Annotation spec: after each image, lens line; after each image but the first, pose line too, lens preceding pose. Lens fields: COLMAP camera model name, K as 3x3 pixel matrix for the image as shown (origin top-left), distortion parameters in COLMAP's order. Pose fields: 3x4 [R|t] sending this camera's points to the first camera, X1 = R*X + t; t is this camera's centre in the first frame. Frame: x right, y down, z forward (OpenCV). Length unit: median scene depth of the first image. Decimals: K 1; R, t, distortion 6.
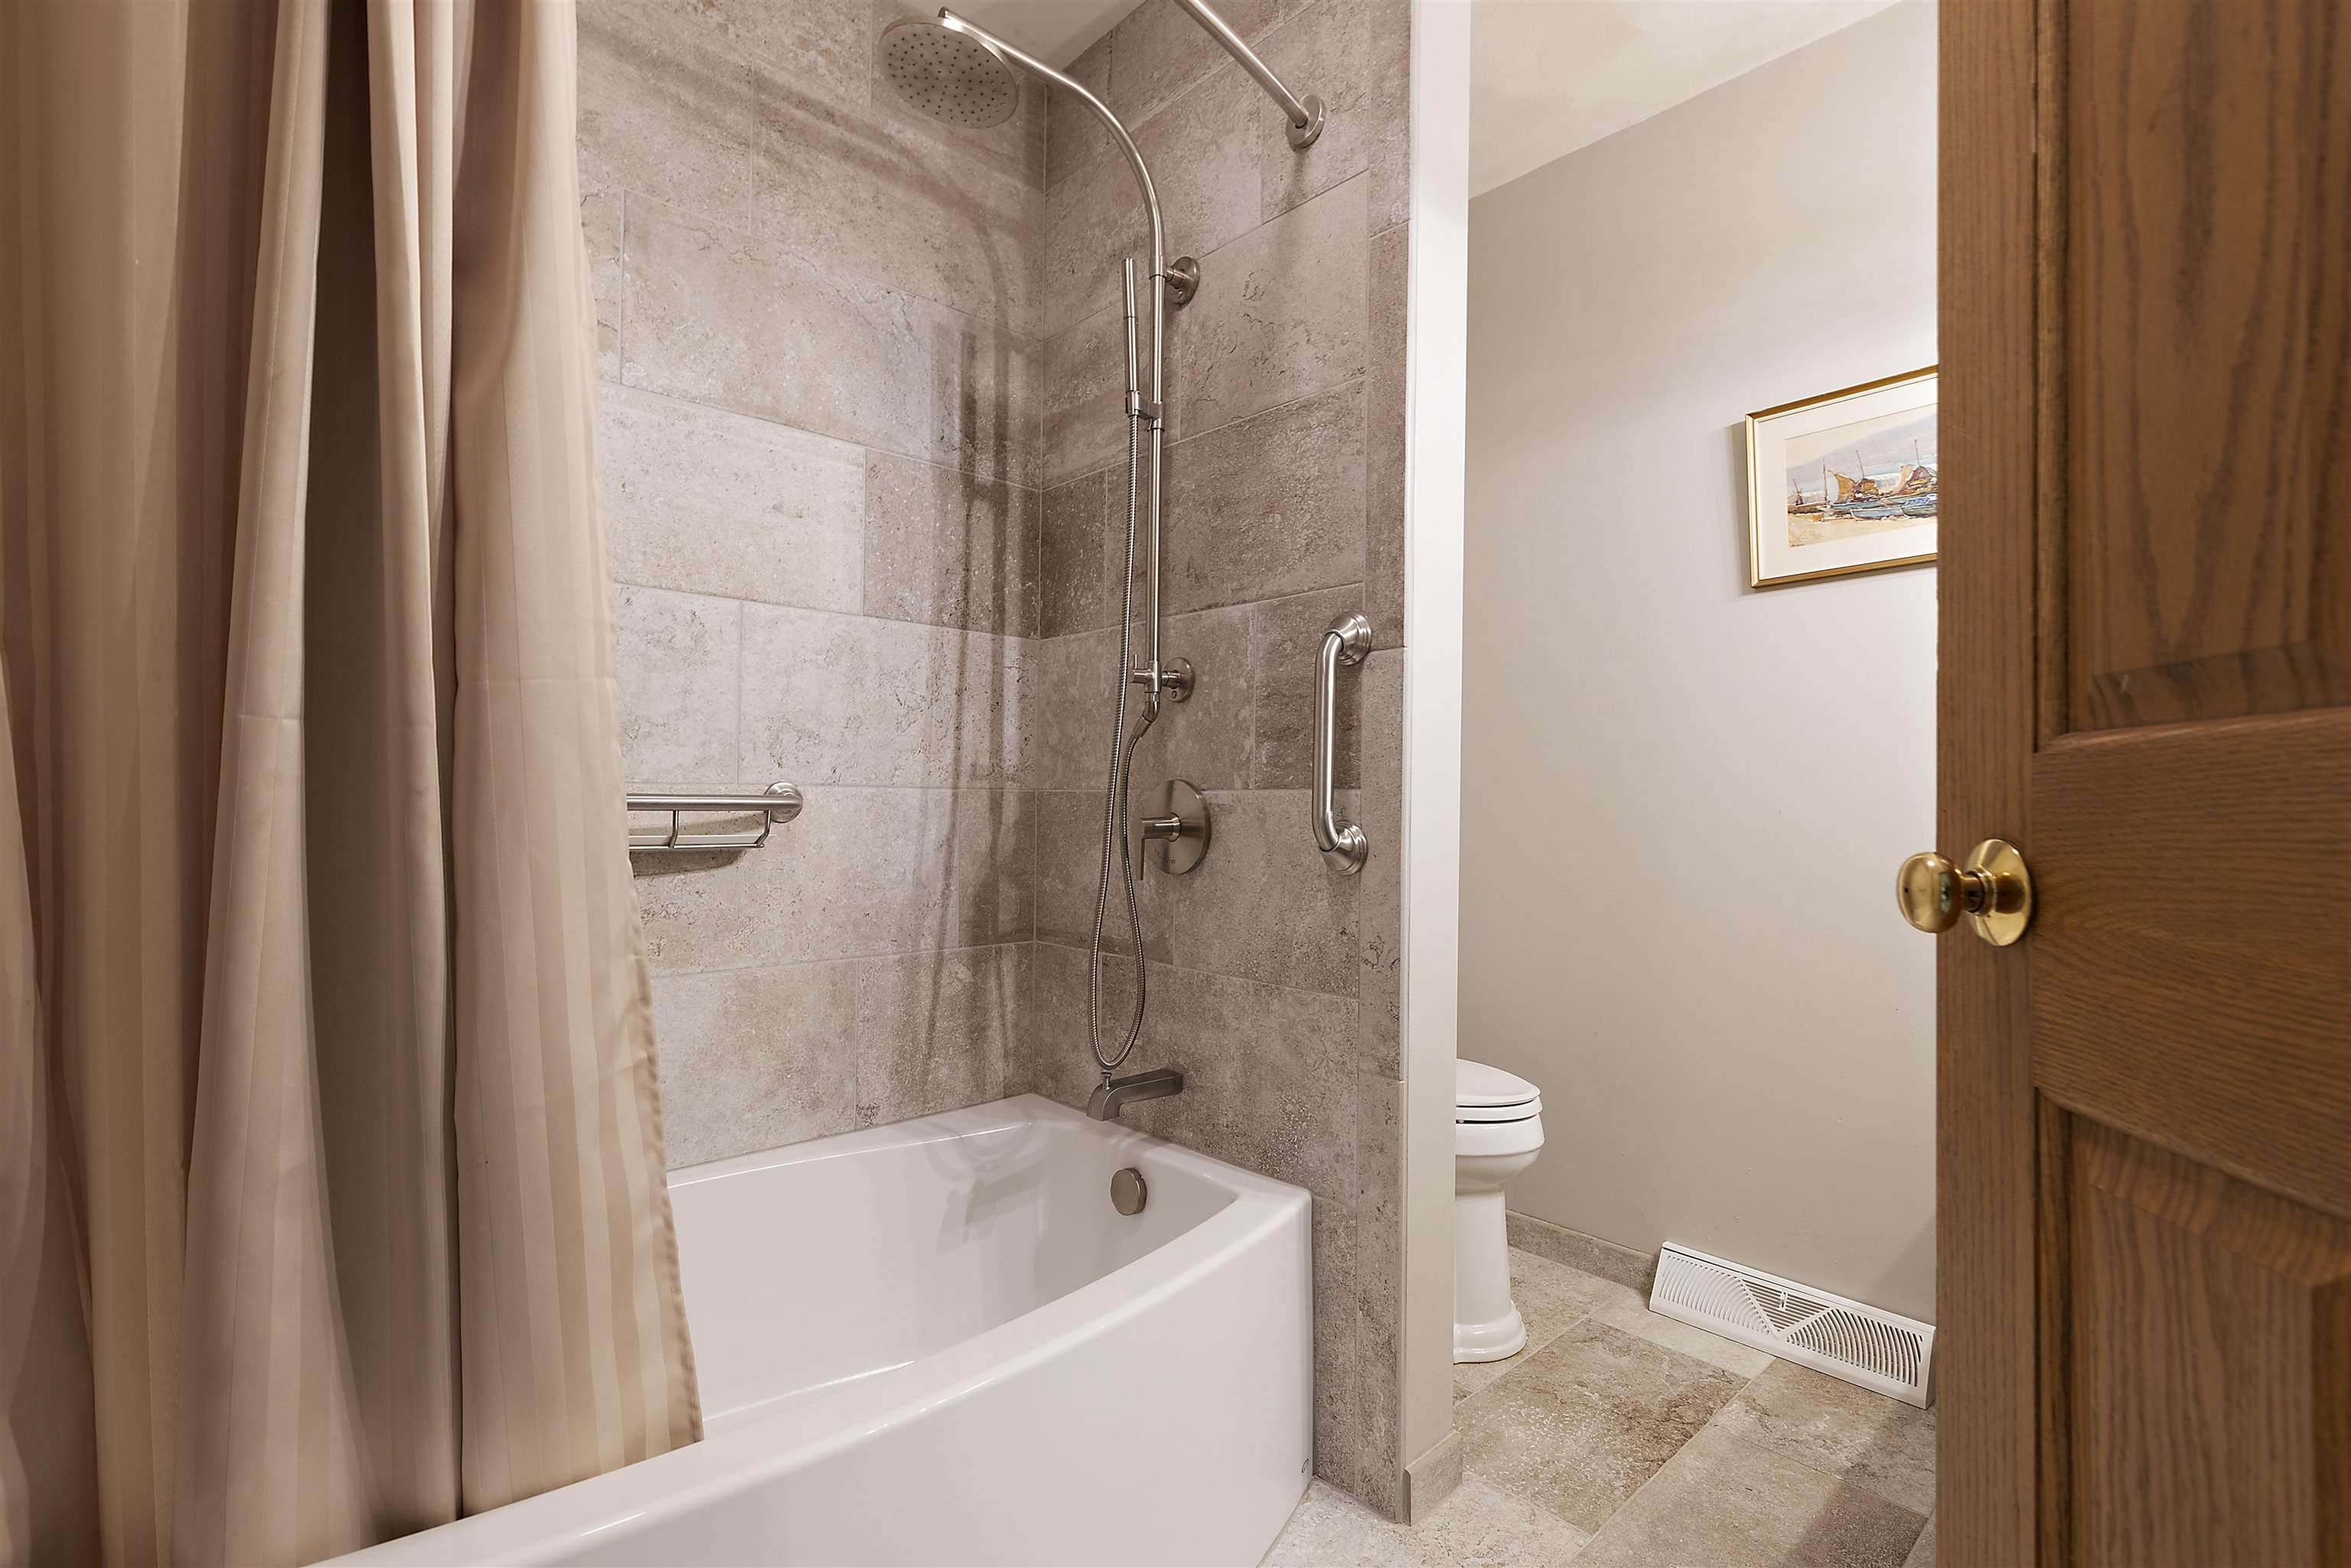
lens RADIAL K [[1043.1, 0, 1174.1], [0, 1043.1, 796.0], [0, 0, 1]] dist [-0.003483, 0.000077]
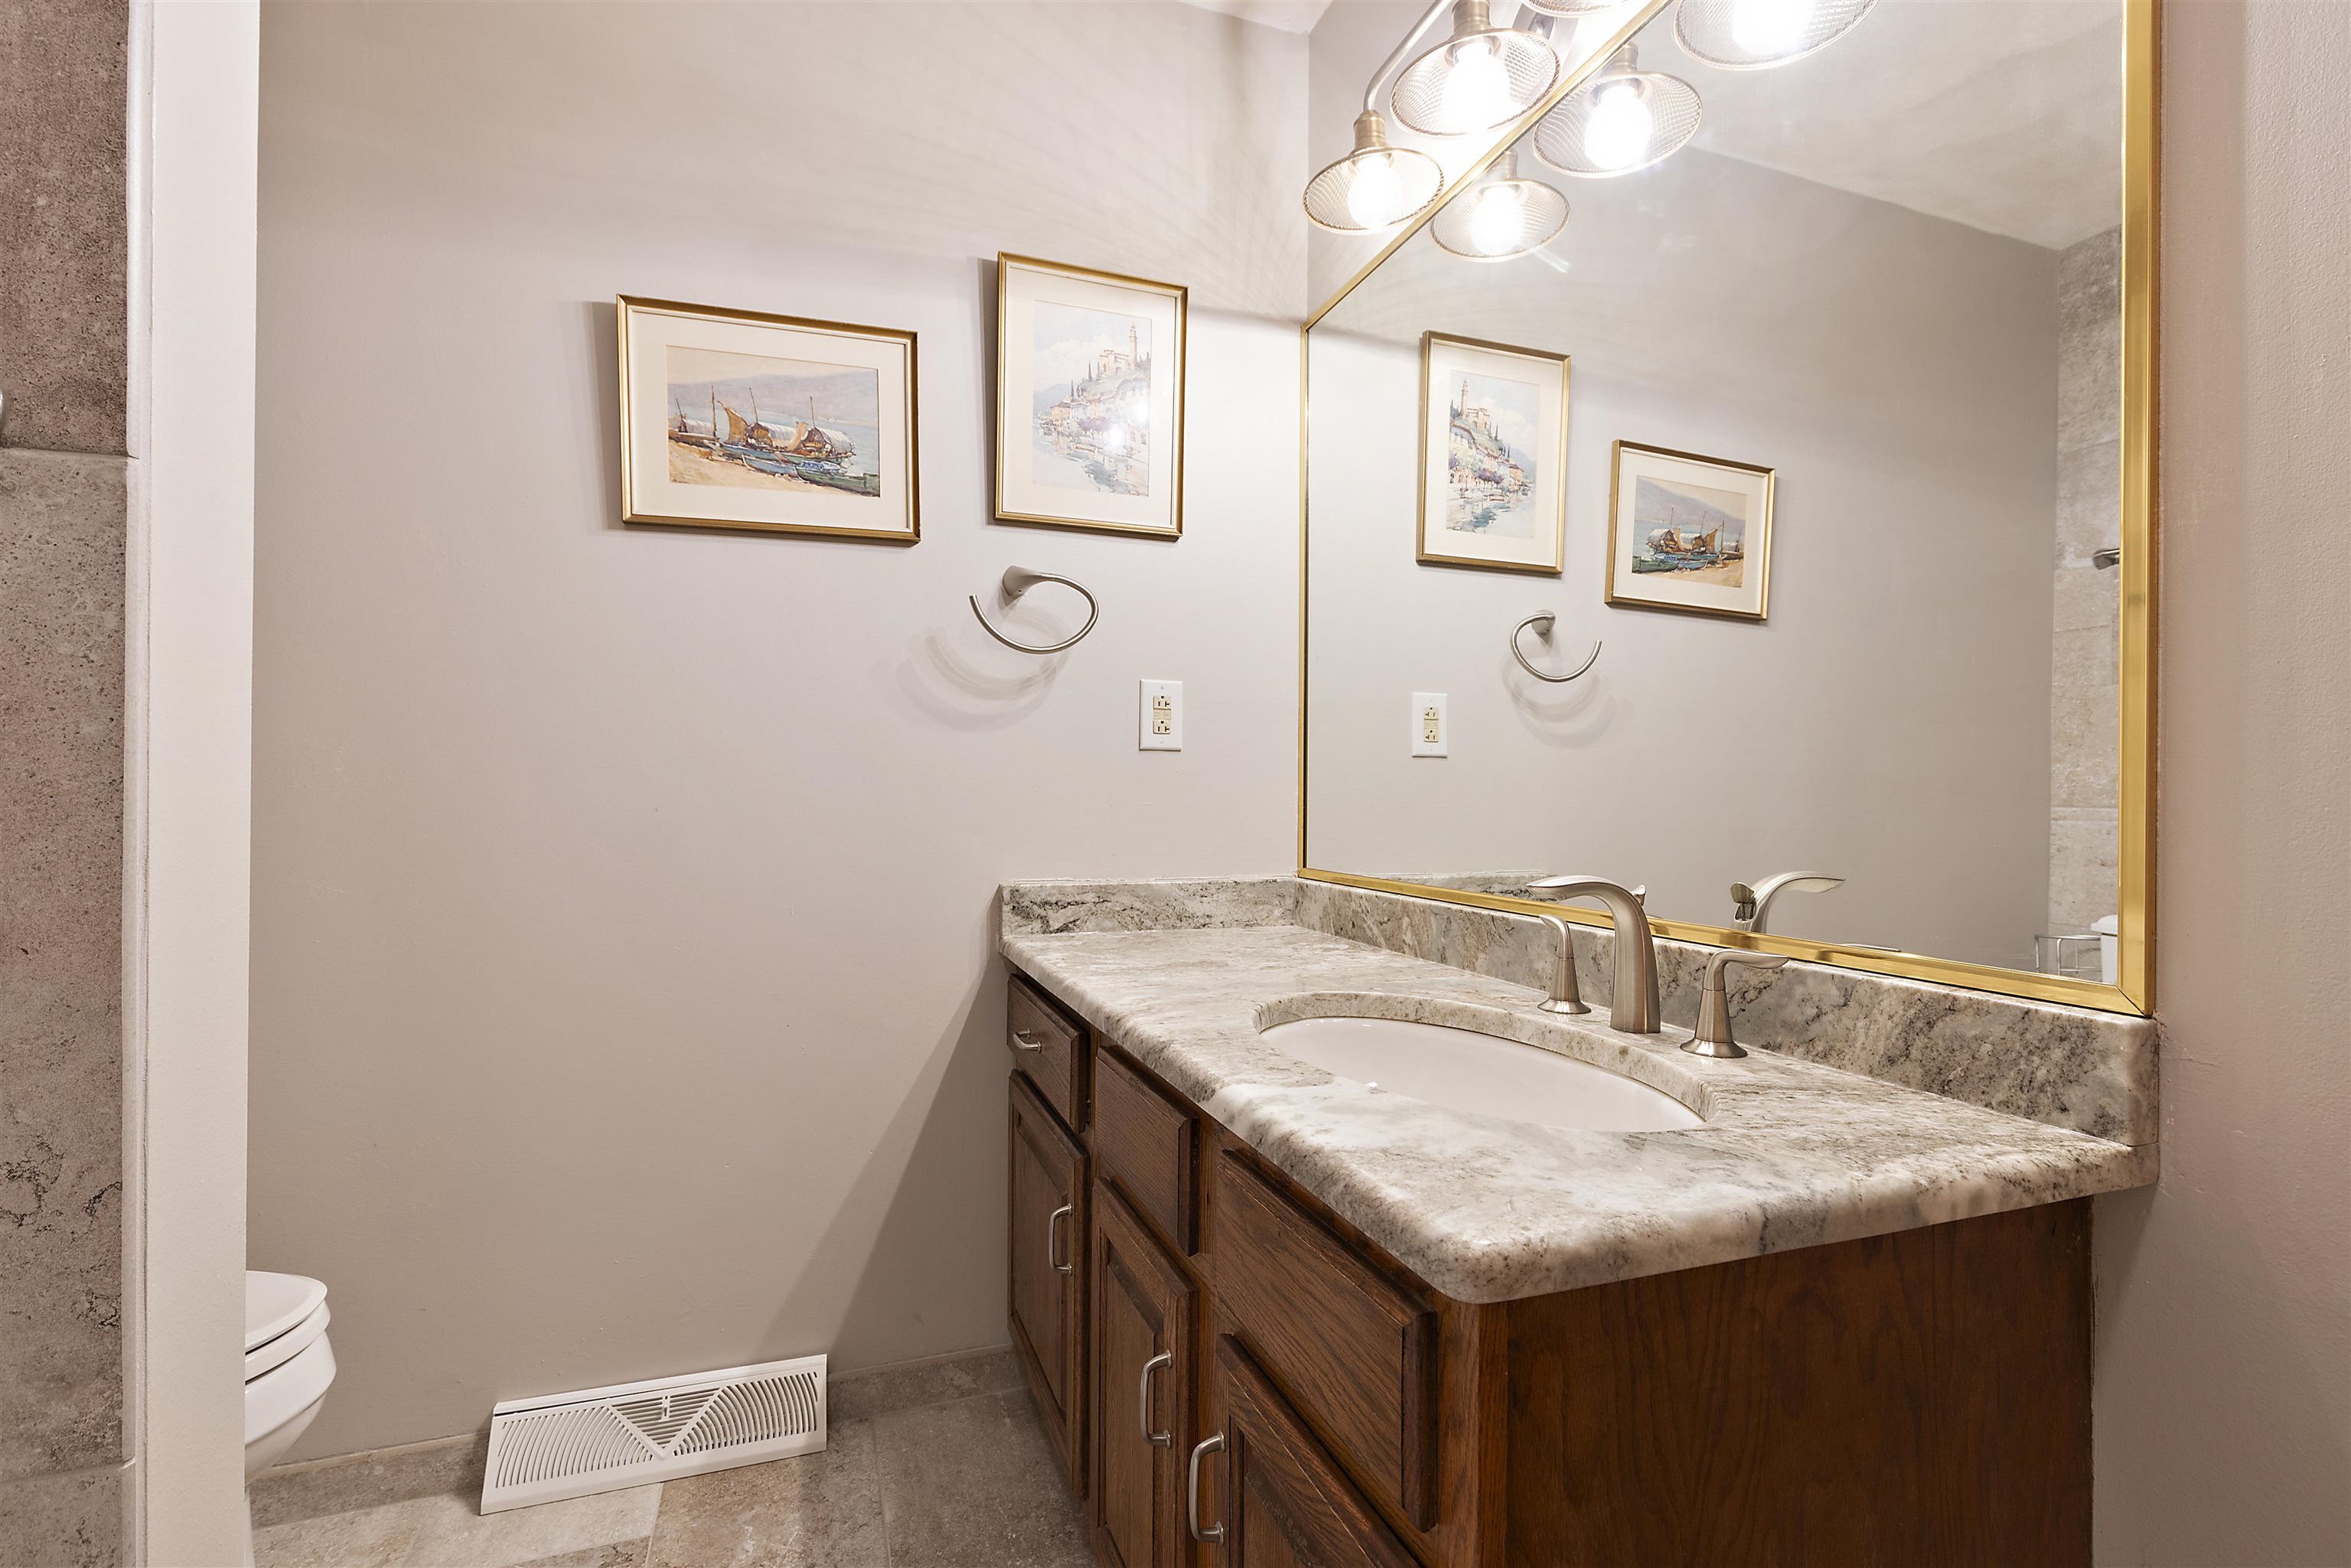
lens RADIAL K [[1043.1, 0, 1174.1], [0, 1043.1, 796.0], [0, 0, 1]] dist [-0.003483, 0.000077]
pose [[0.391299, -0.012301, 0.920181, -0.004069], [-0.003762, 0.999881, 0.014966, -0.008562], [-0.920256, -0.009318, 0.391206, 0.331806]]
